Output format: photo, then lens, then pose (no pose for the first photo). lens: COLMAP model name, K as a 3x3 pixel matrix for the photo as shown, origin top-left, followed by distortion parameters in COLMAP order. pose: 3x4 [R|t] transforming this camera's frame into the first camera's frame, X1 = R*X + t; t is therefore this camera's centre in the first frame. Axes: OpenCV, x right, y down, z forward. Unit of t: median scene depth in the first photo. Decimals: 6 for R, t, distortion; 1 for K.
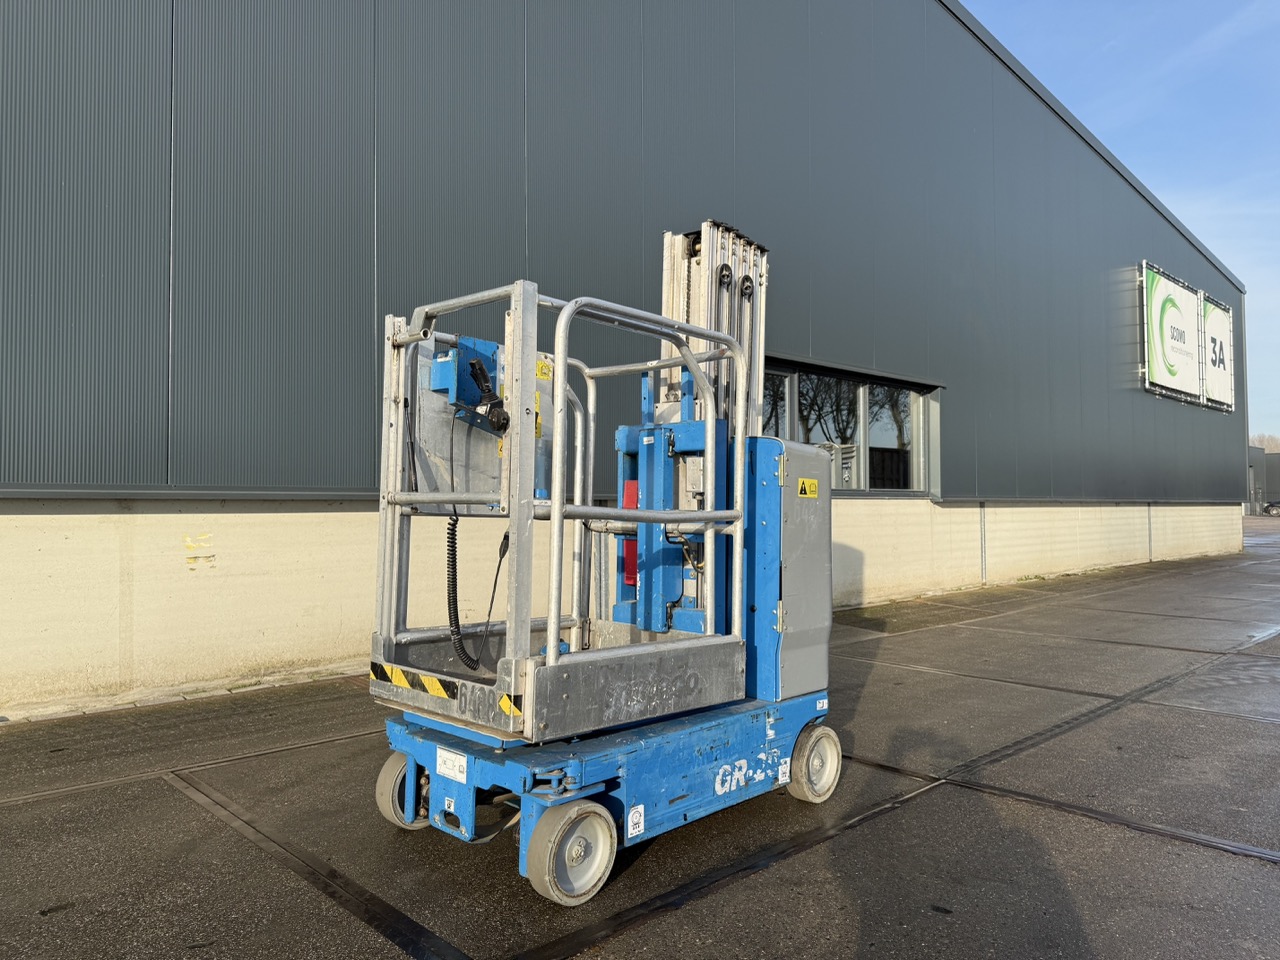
lens RADIAL K [[895.3, 0, 644.8], [0, 895.3, 468.3], [0, 0, 1]] dist [0.053269, -0.061572]
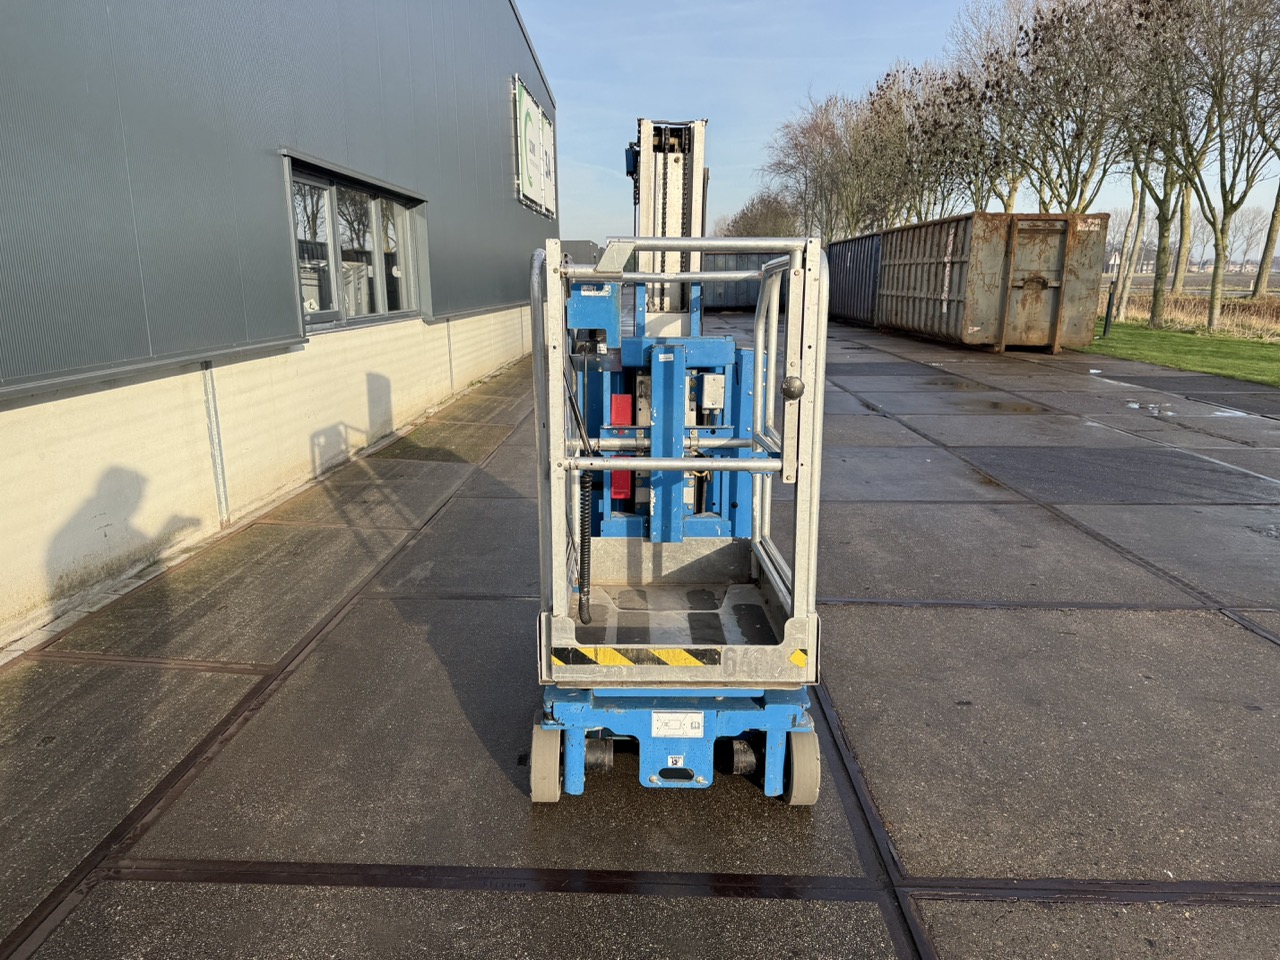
lens RADIAL K [[895.3, 0, 631.5], [0, 895.3, 475.5], [0, 0, 1]] dist [0.053269, -0.061572]
pose [[0.721398, -0.149442, 0.676204, -0.748231], [-0.025948, 0.969920, 0.242036, -0.150695], [-0.692035, -0.192151, 0.695821, 0.336484]]
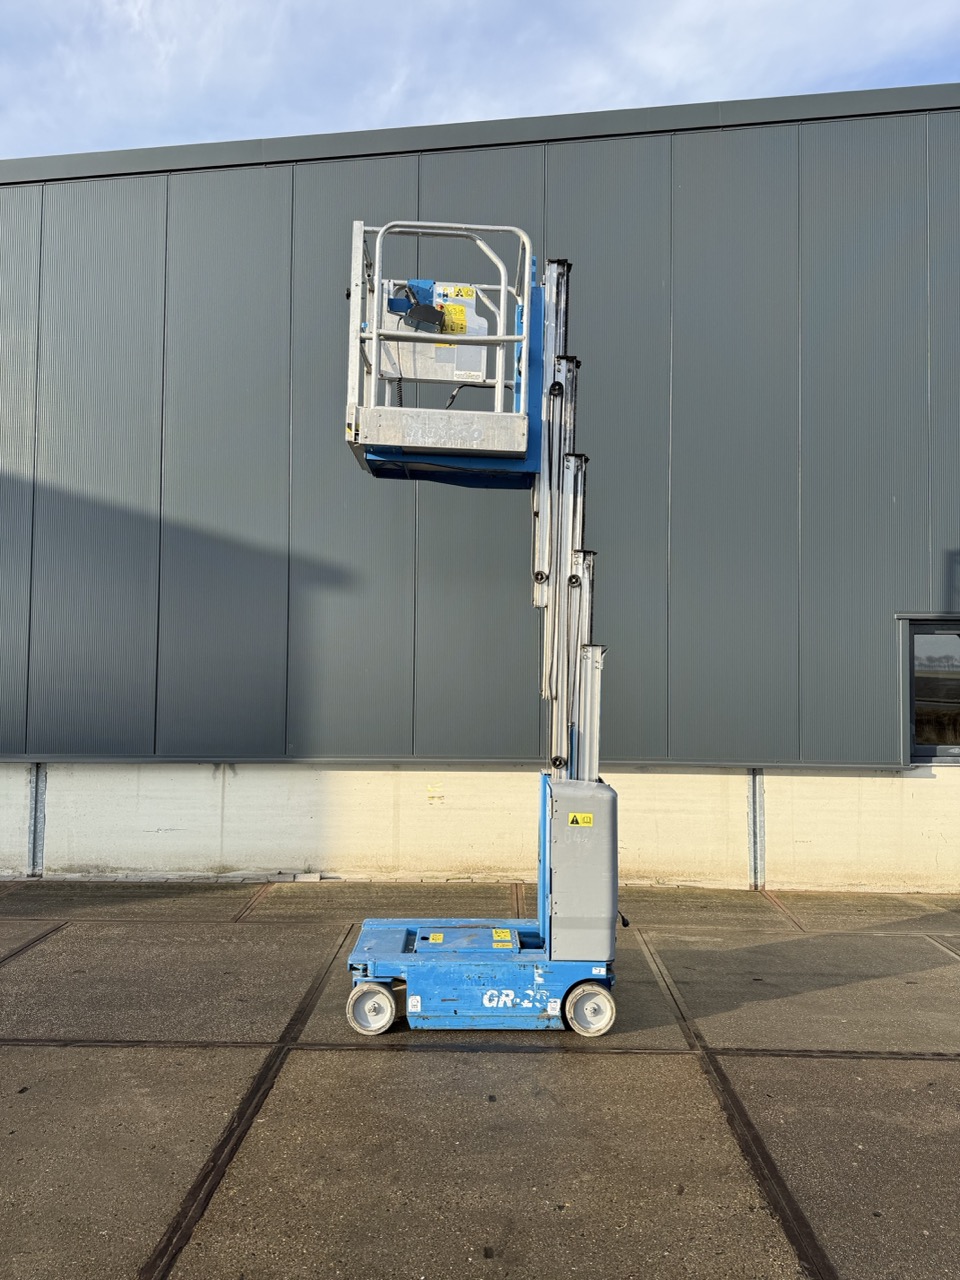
lens RADIAL K [[895.3, 0, 488.6], [0, 895.3, 644.2], [0, 0, 1]] dist [0.053269, -0.061572]
pose [[0.704849, -0.013606, -0.709227, 1.193124], [0.018118, 0.999835, -0.001176, -0.286041], [0.709126, -0.012021, 0.704980, -0.155624]]
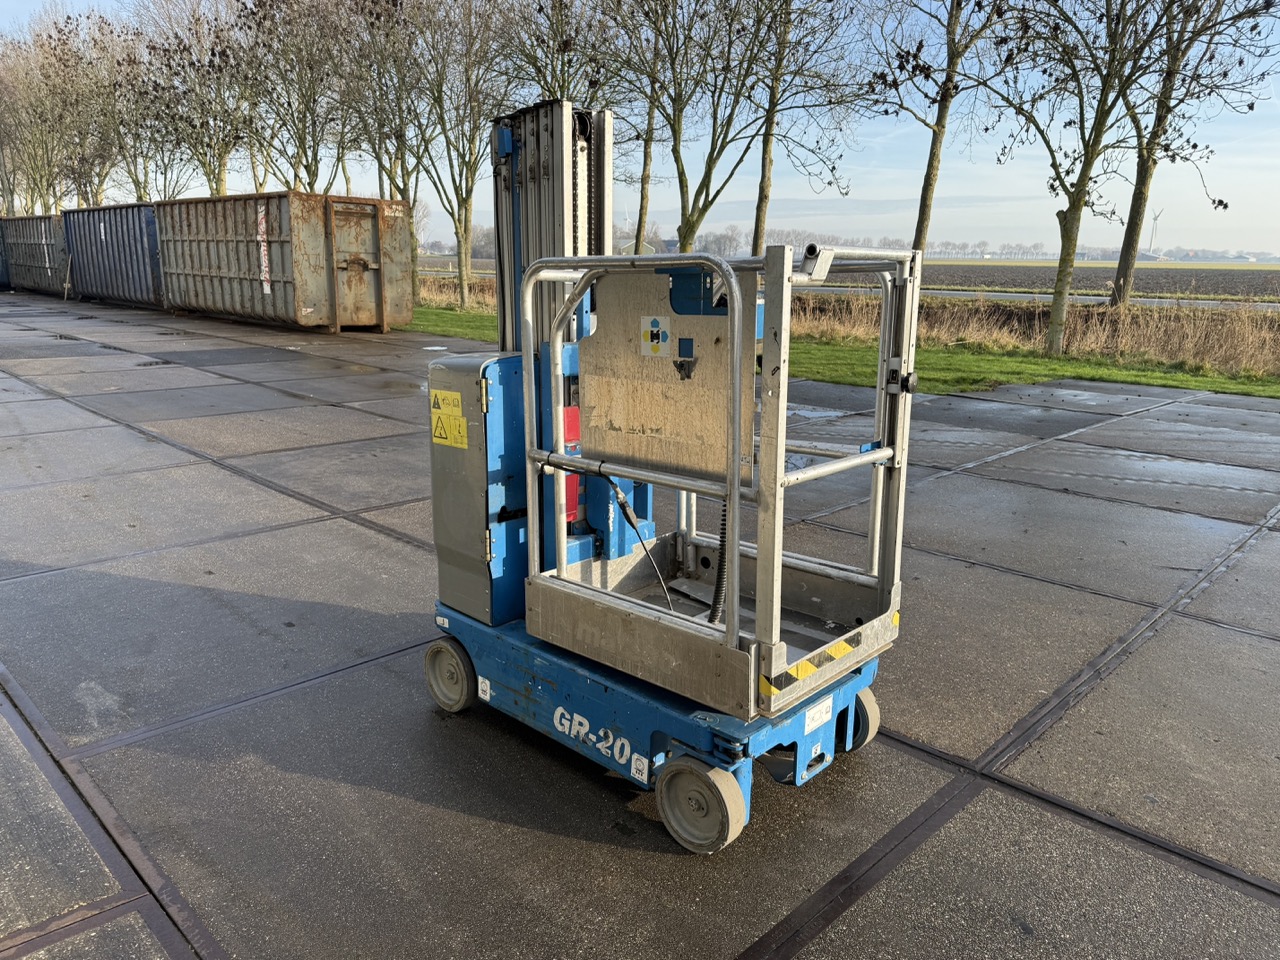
lens RADIAL K [[895.3, 0, 636.5], [0, 895.3, 485.4], [0, 0, 1]] dist [0.053269, -0.061572]
pose [[-0.014588, -0.242371, 0.970074, -0.976669], [-0.055224, 0.968892, 0.241245, -0.139849], [-0.998367, -0.050052, -0.027519, 1.061254]]
